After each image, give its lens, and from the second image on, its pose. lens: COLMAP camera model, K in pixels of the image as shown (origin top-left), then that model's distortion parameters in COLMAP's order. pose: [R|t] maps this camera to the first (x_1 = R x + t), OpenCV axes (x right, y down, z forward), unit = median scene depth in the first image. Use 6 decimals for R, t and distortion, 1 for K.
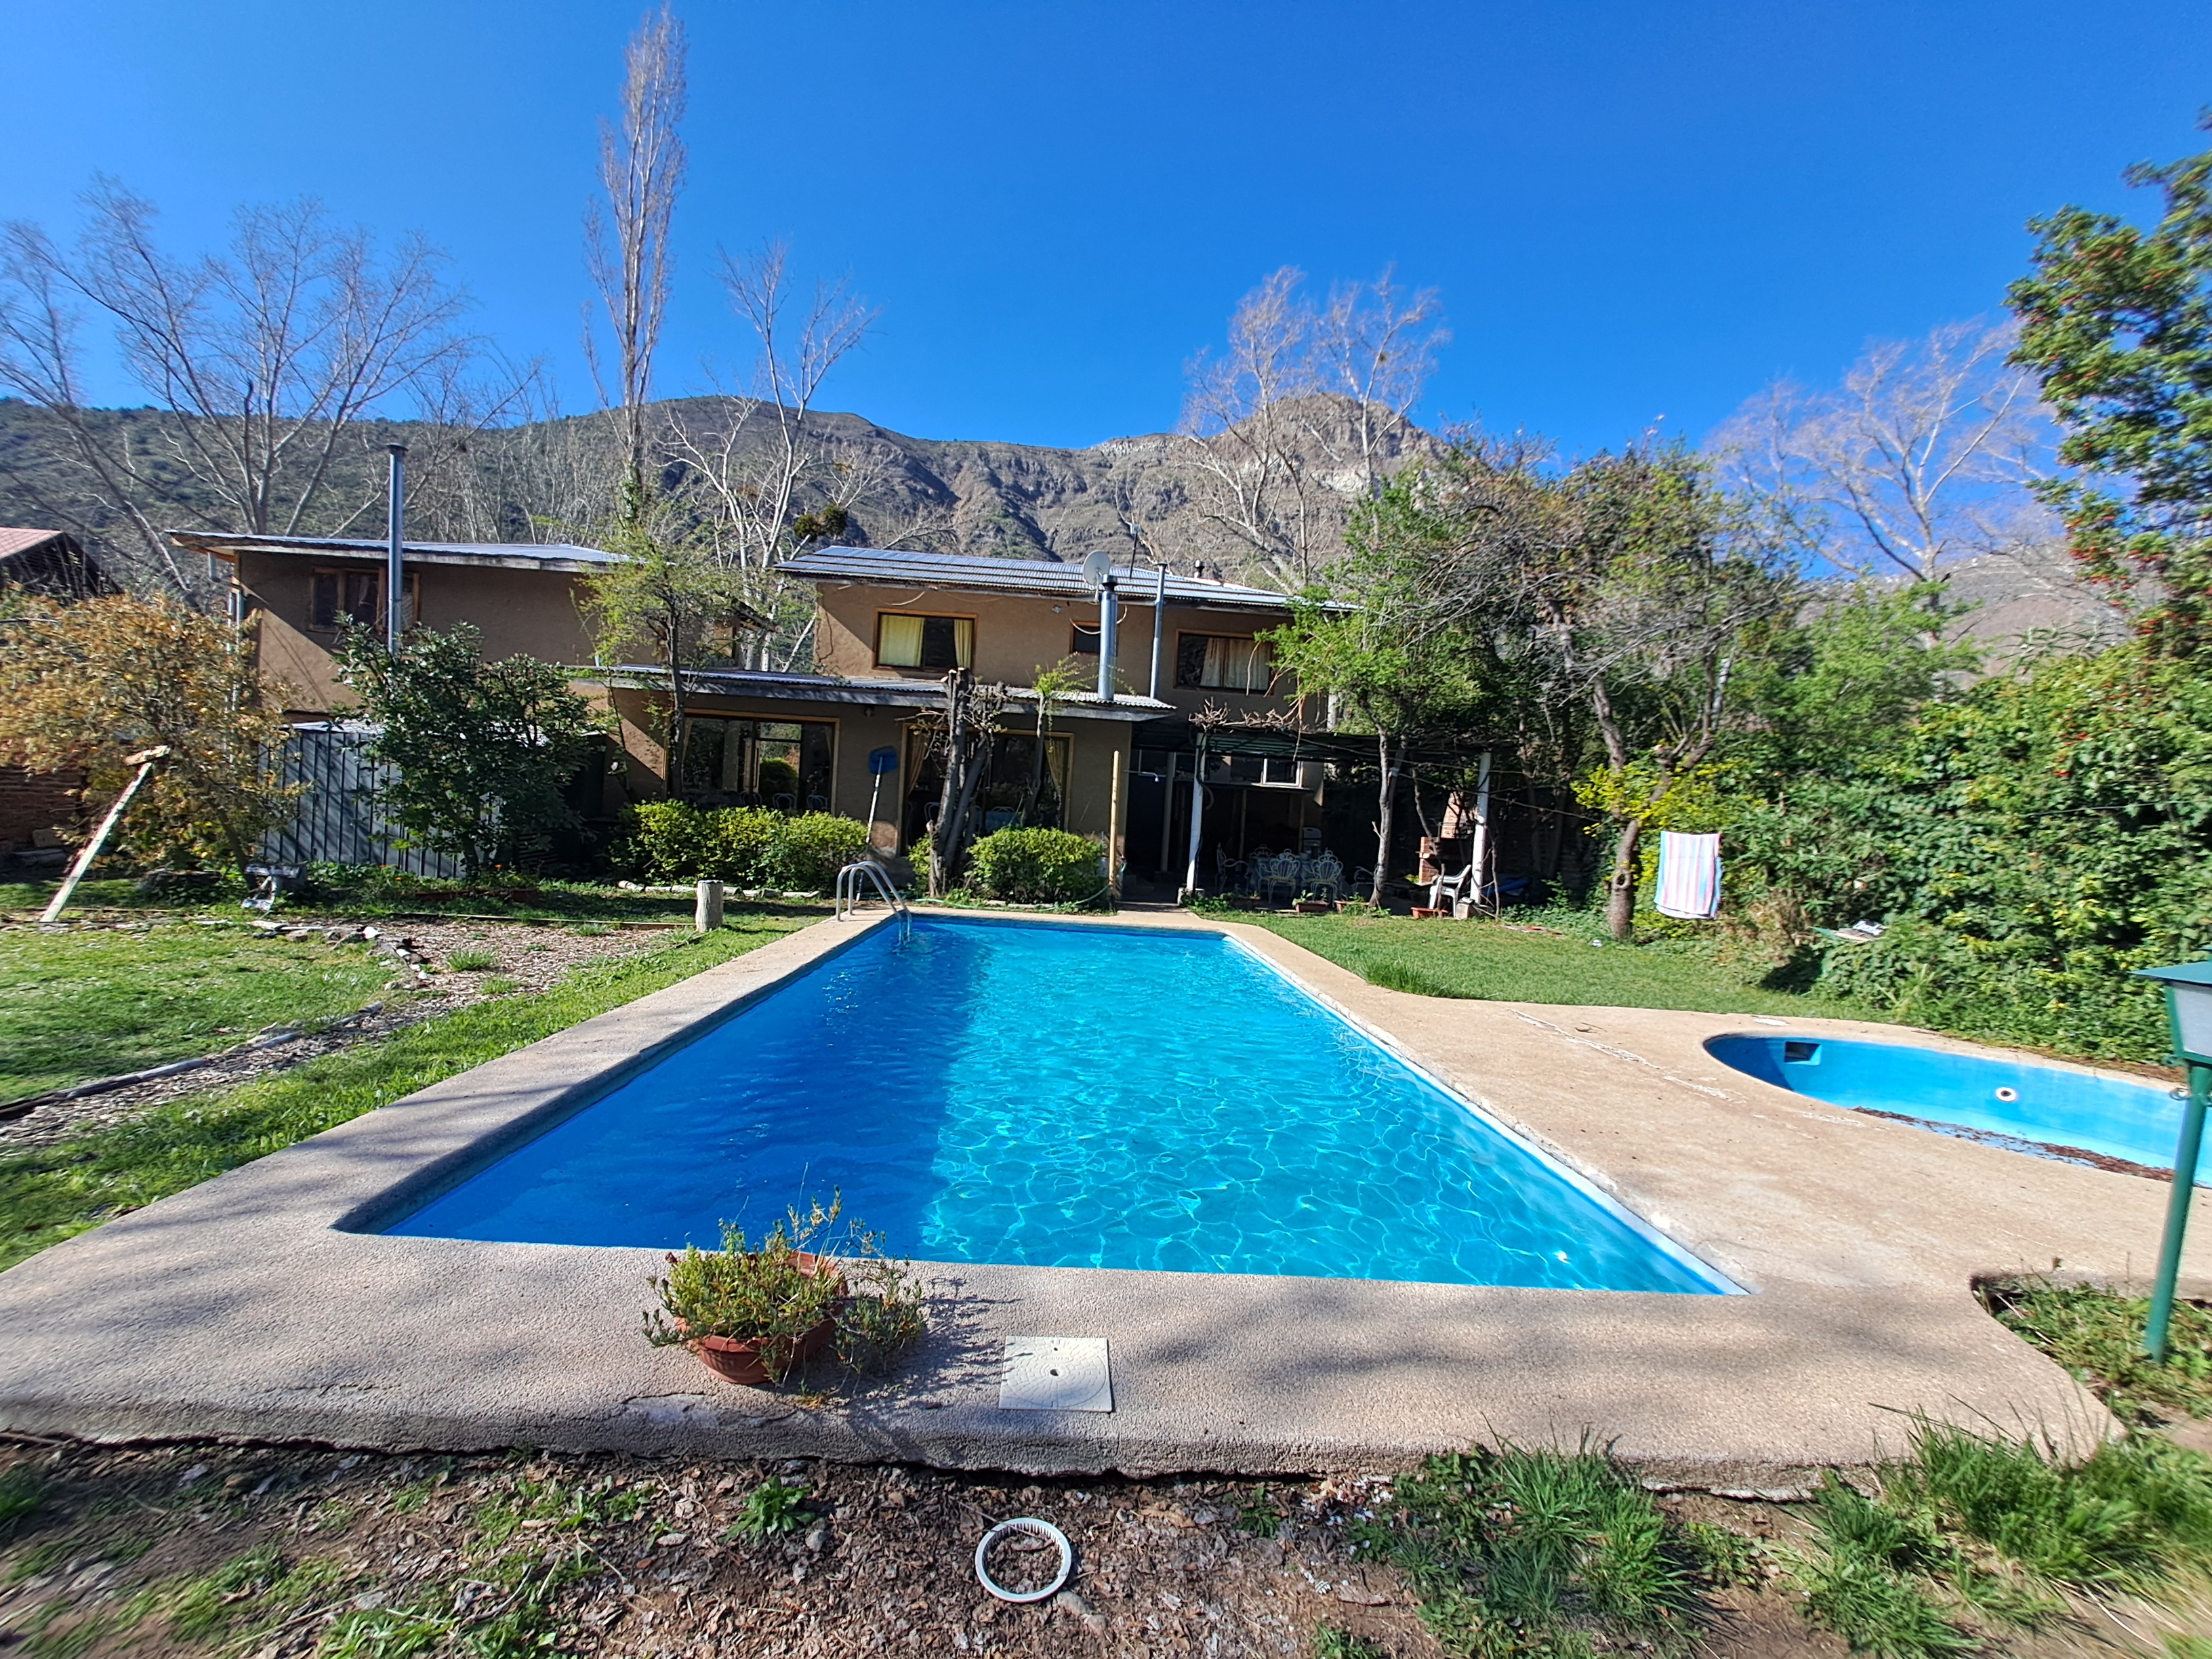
lens RADIAL K [[873.7, 0, 1109.3], [0, 873.7, 839.3], [0, 0, 1]] dist [0.004234, -0.002268]
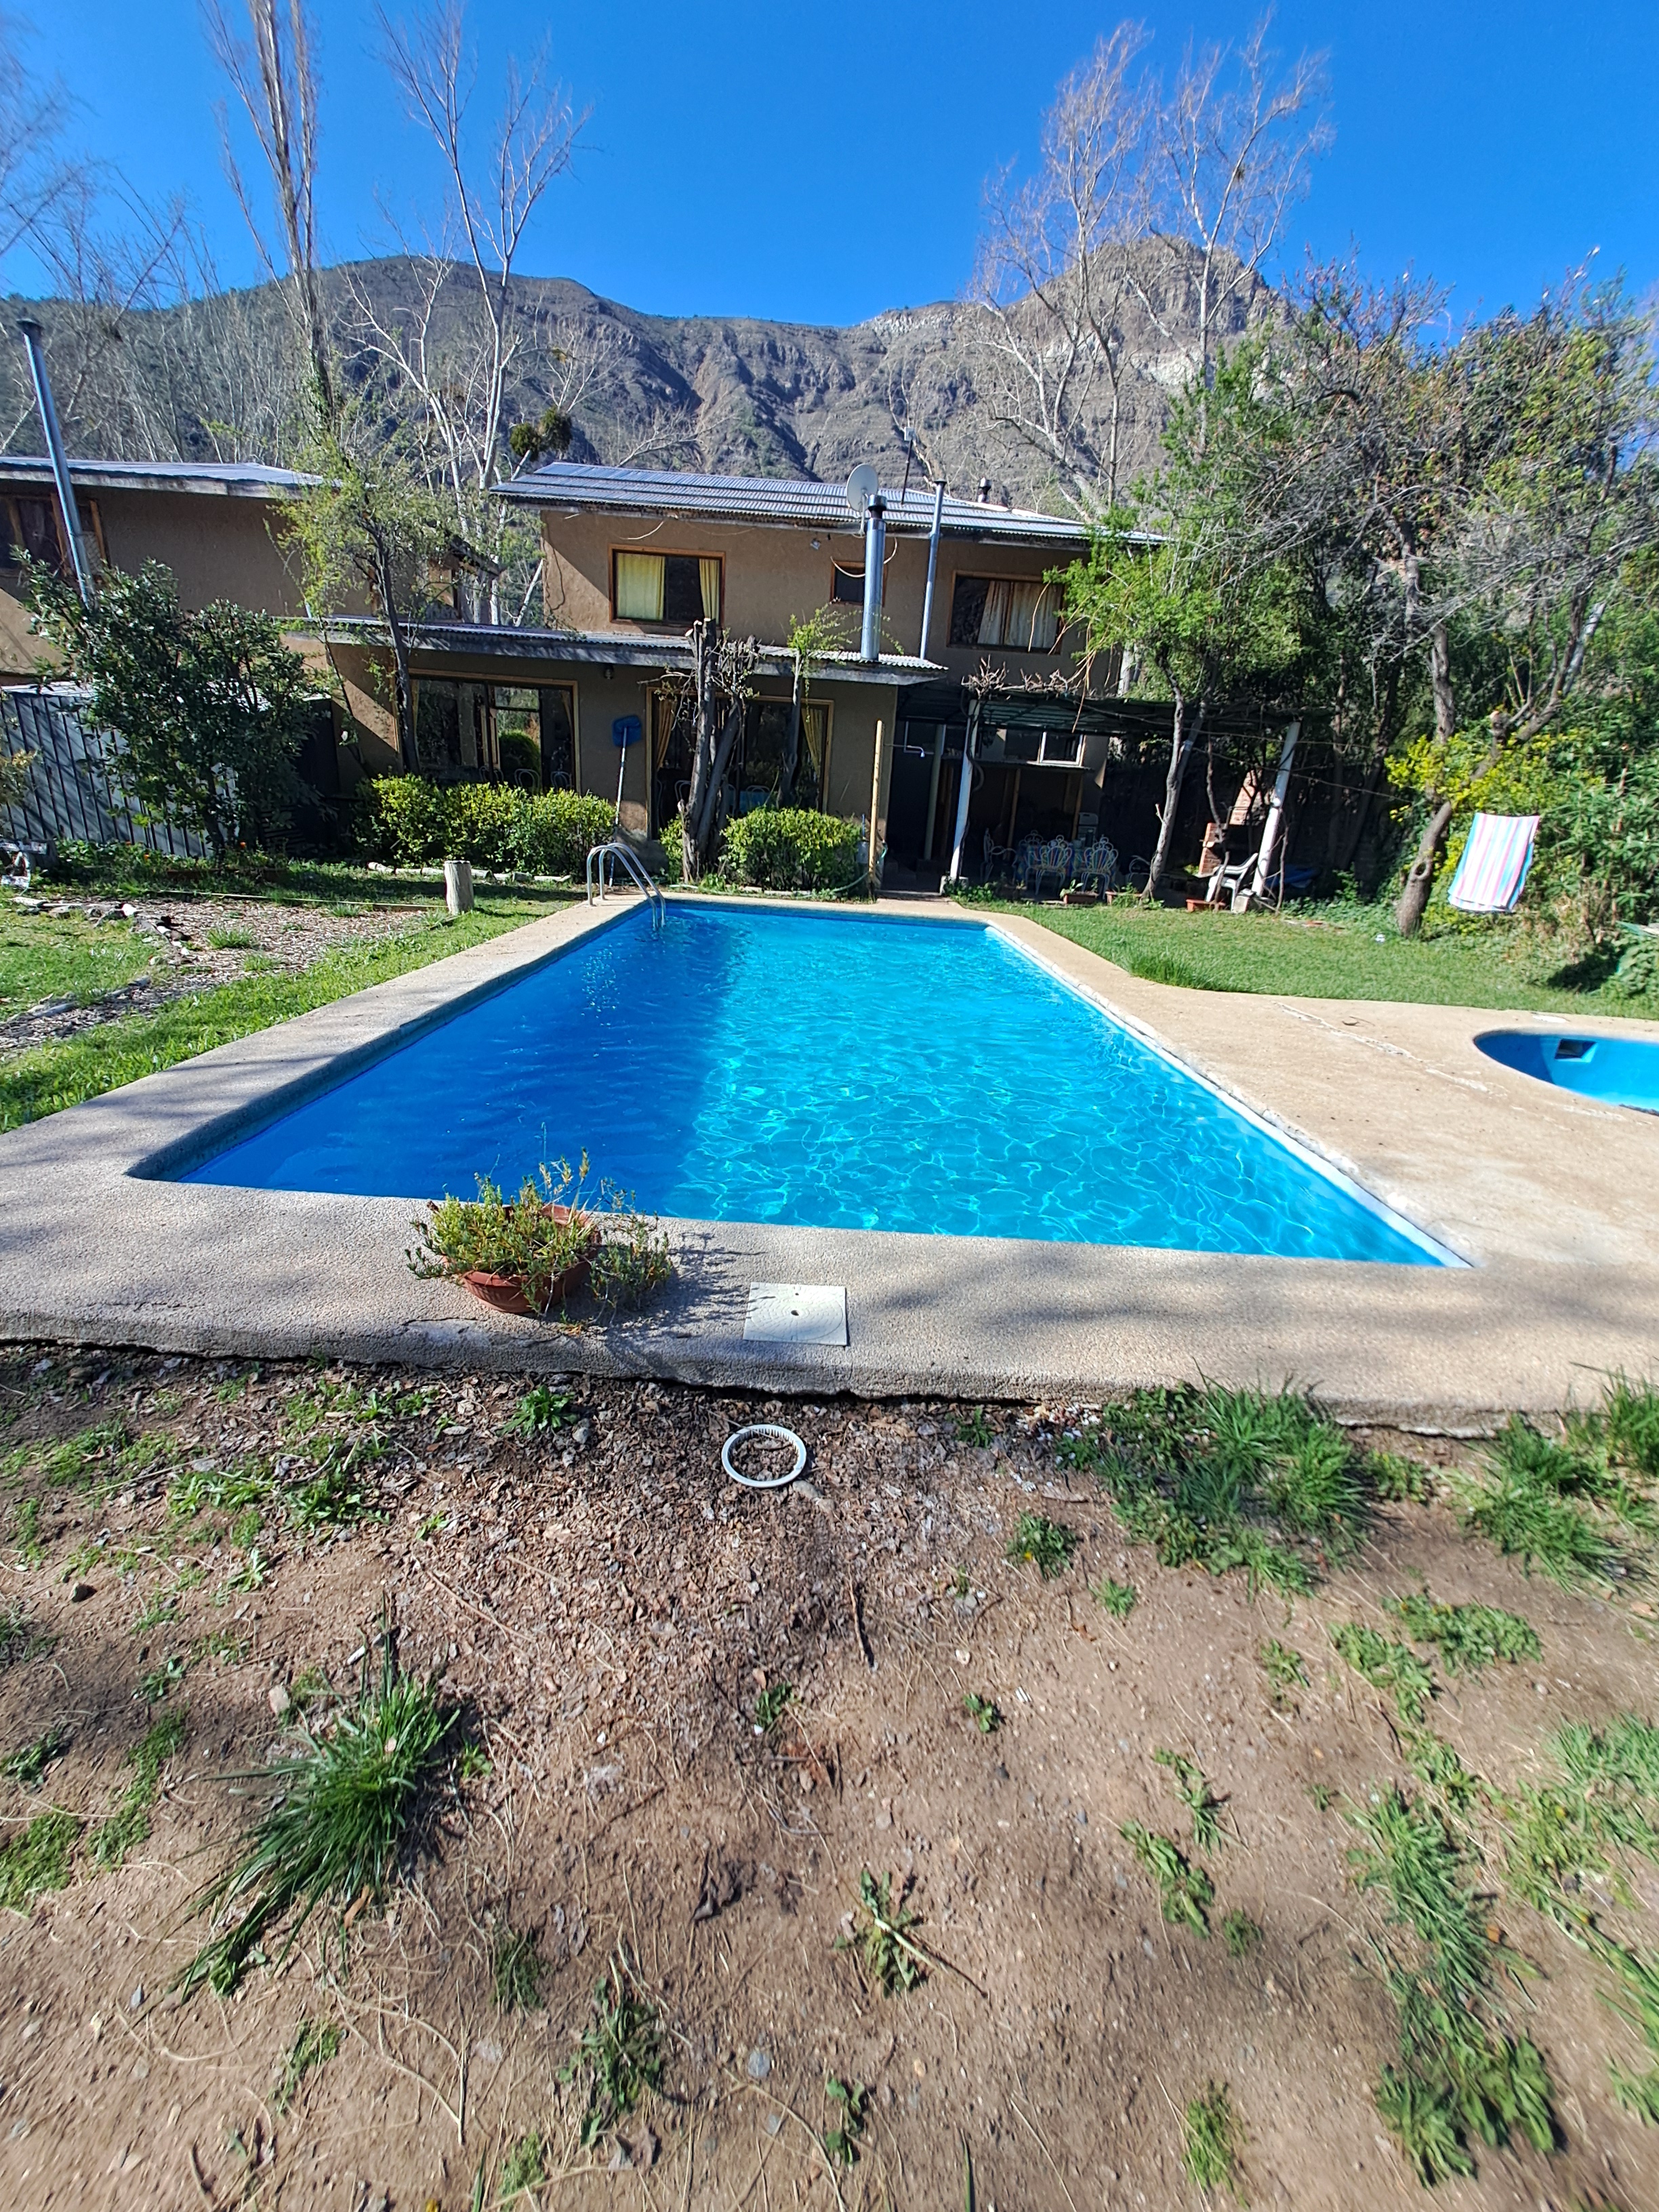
lens RADIAL K [[871.9, 0, 829.5], [0, 871.9, 1106.0], [0, 0, 1]] dist [0.006308, -0.003848]
pose [[0.998849, 0.019716, -0.043723, 0.005195], [-0.005500, 0.952669, 0.303959, 0.009311], [0.047646, -0.303368, 0.951681, 0.013079]]
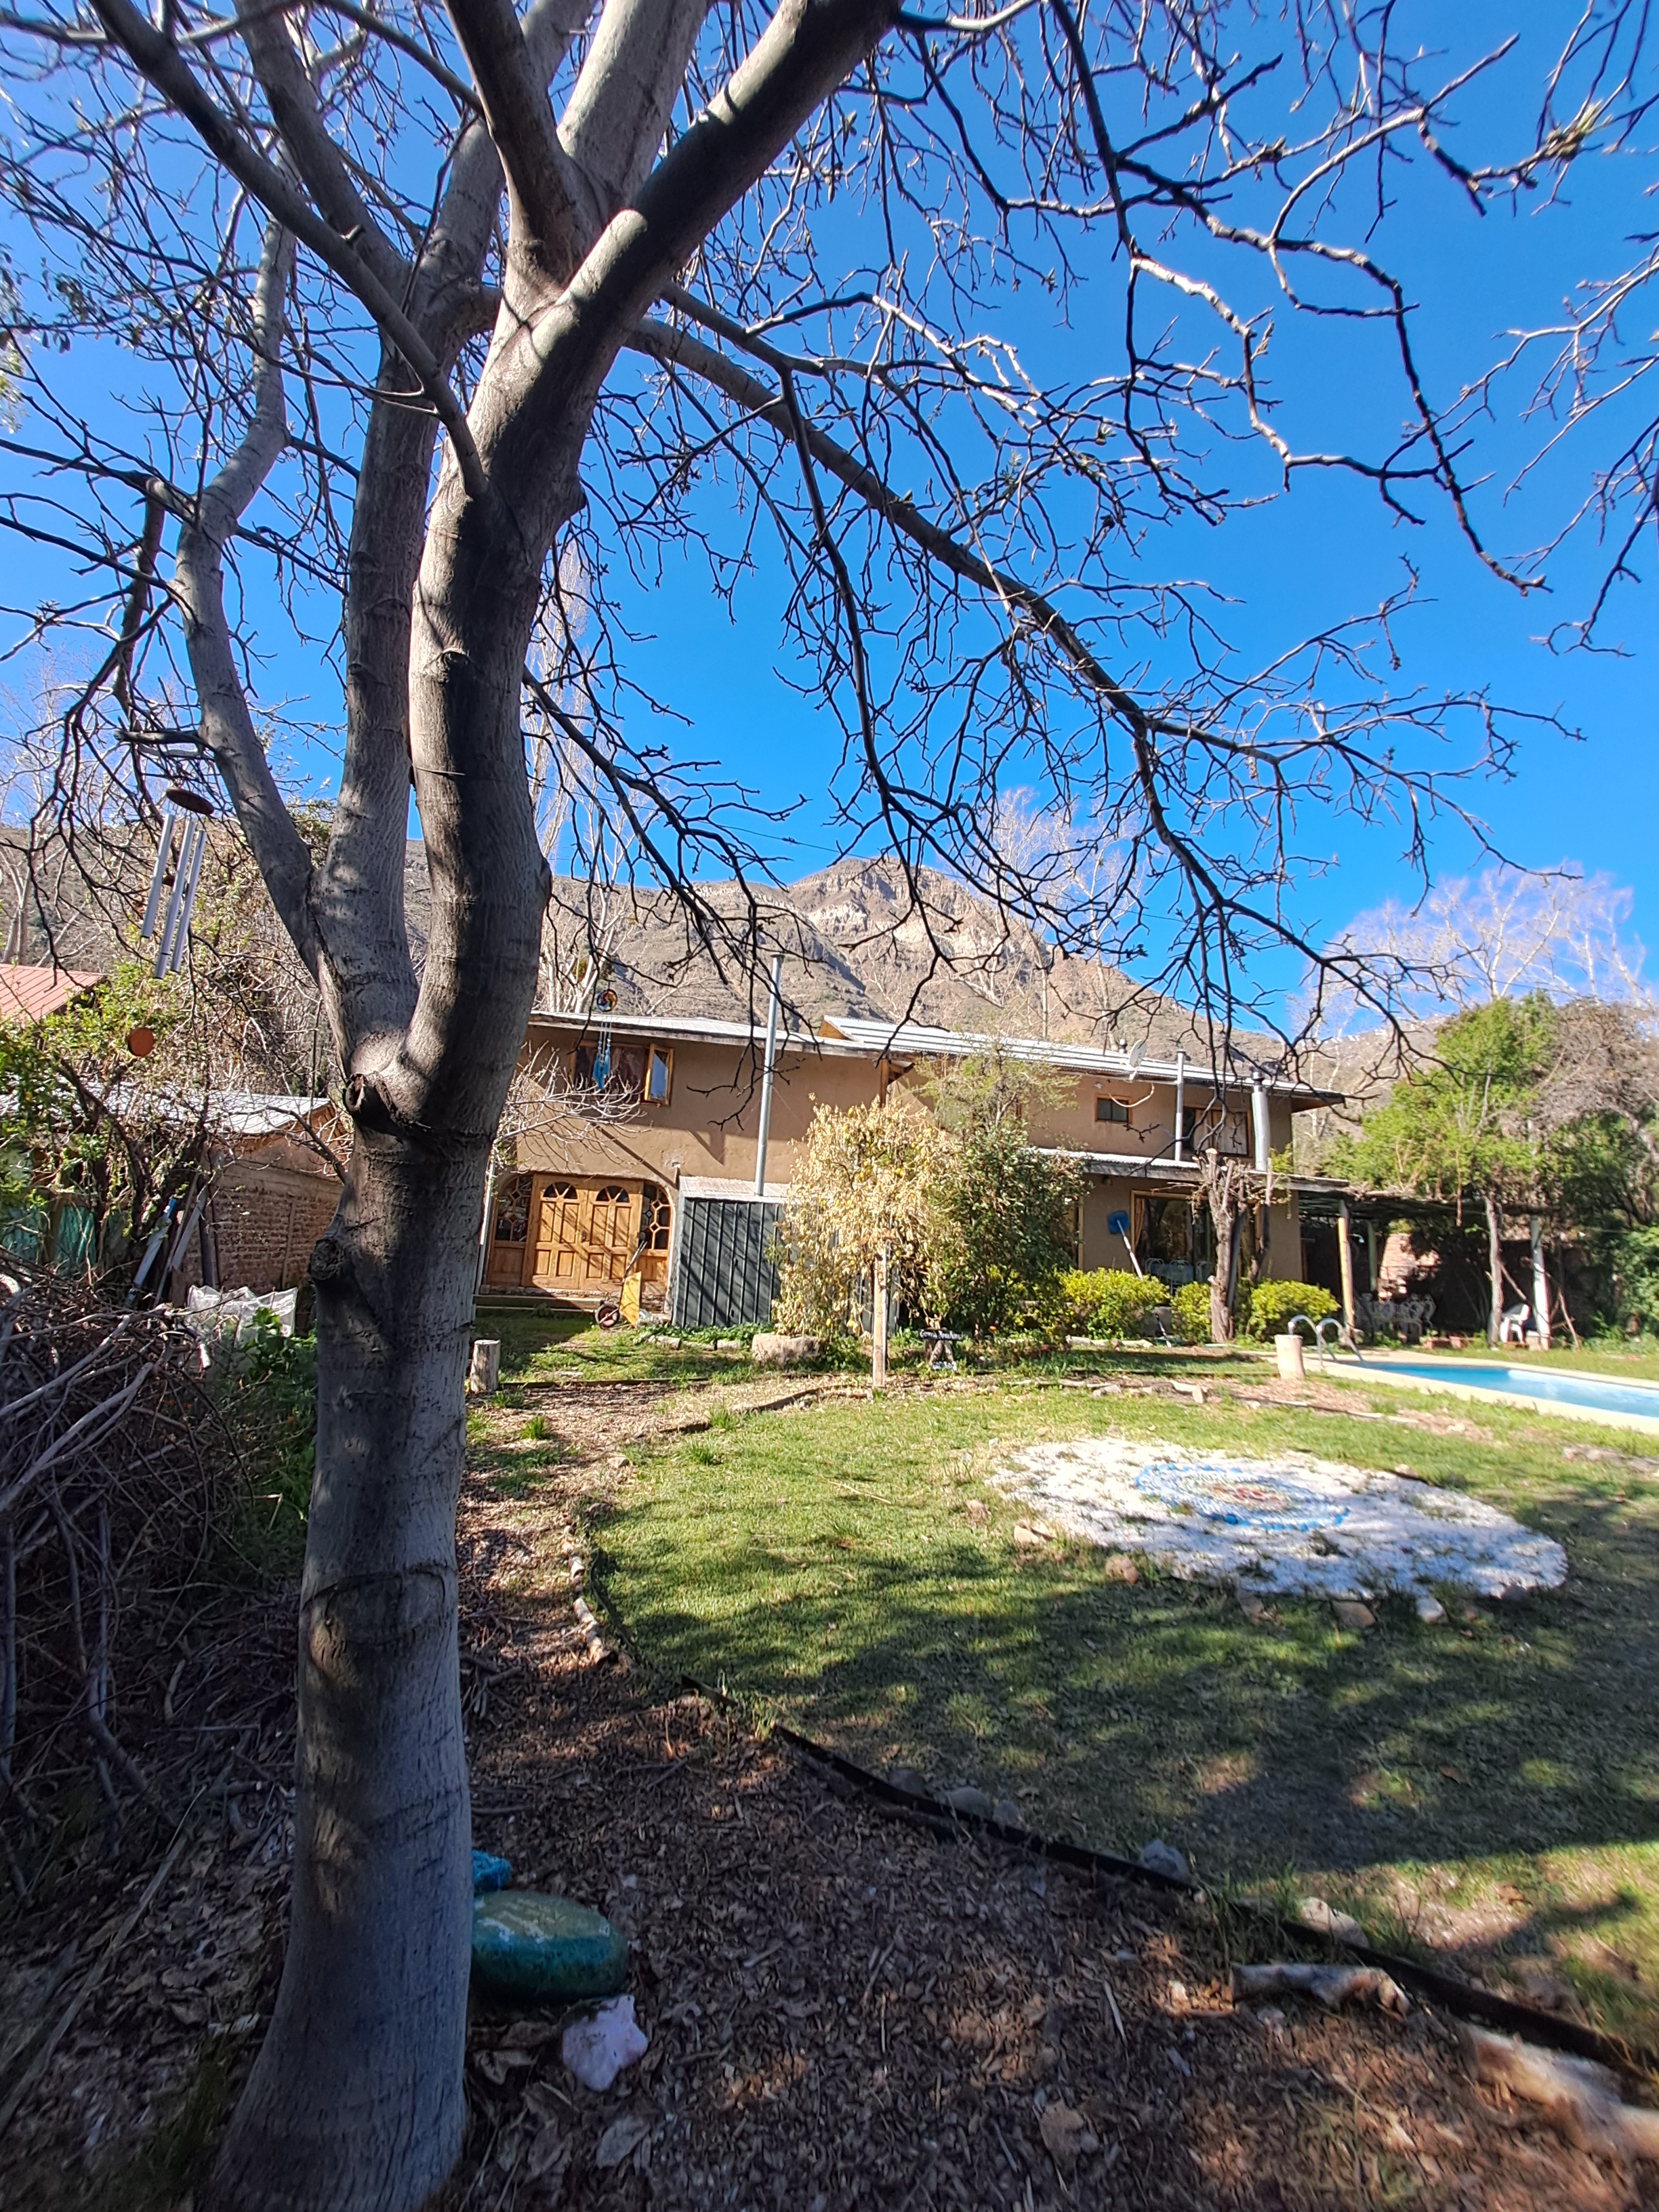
lens RADIAL K [[873.7, 0, 829.5], [0, 873.7, 1106.0], [0, 0, 1]] dist [0.004234, -0.002268]
pose [[0.983933, 0.024574, 0.176838, -1.540860], [0.007569, 0.983851, -0.178832, -0.066848], [-0.178376, 0.177297, 0.967857, -0.183910]]
